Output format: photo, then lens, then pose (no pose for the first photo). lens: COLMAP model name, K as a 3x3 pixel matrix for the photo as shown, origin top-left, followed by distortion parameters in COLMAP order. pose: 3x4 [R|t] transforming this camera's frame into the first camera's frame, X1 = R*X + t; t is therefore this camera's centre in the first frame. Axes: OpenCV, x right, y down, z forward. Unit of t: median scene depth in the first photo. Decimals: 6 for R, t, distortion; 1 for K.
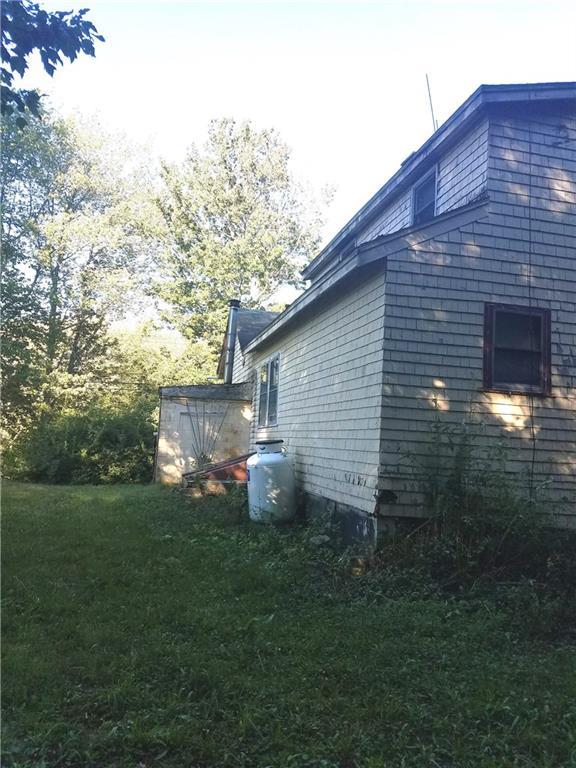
lens RADIAL K [[588.4, 0, 288.0], [0, 588.4, 384.0], [0, 0, 1]] dist [0.252482, -0.444662]
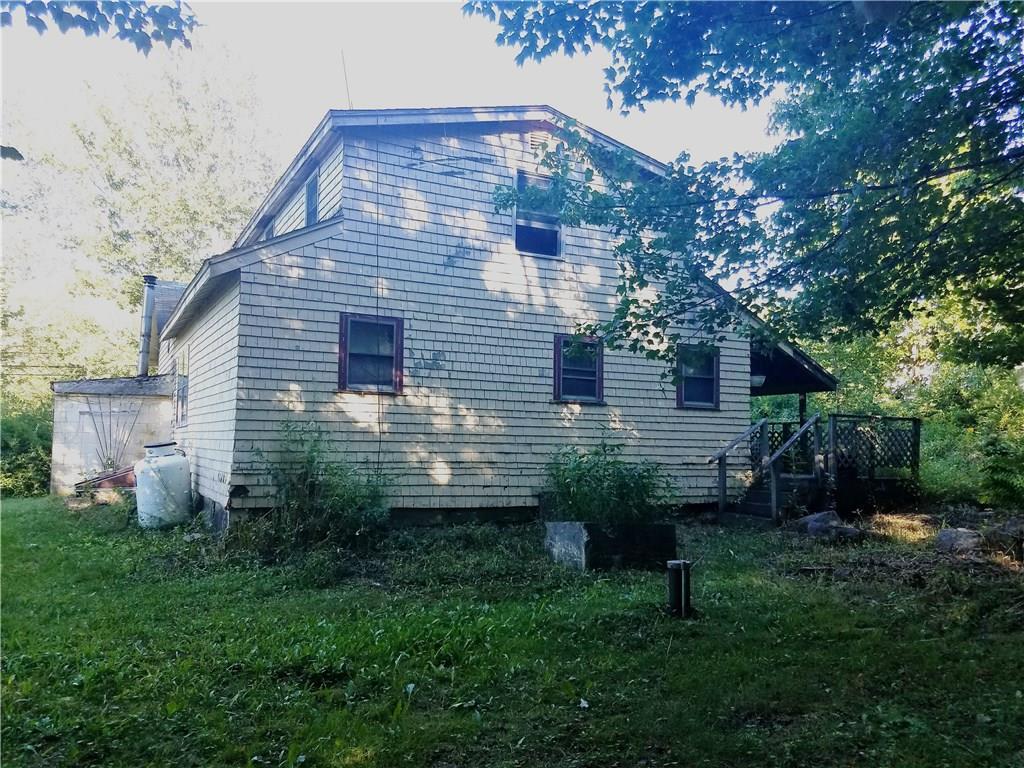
lens RADIAL K [[784.6, 0, 511.2], [0, 784.6, 399.5], [0, 0, 1]] dist [0.252482, -0.444662]
pose [[0.972549, -0.025042, 0.231347, 0.287733], [0.012092, 0.998288, 0.057229, -0.054156], [-0.232384, -0.052860, 0.971187, -0.505406]]
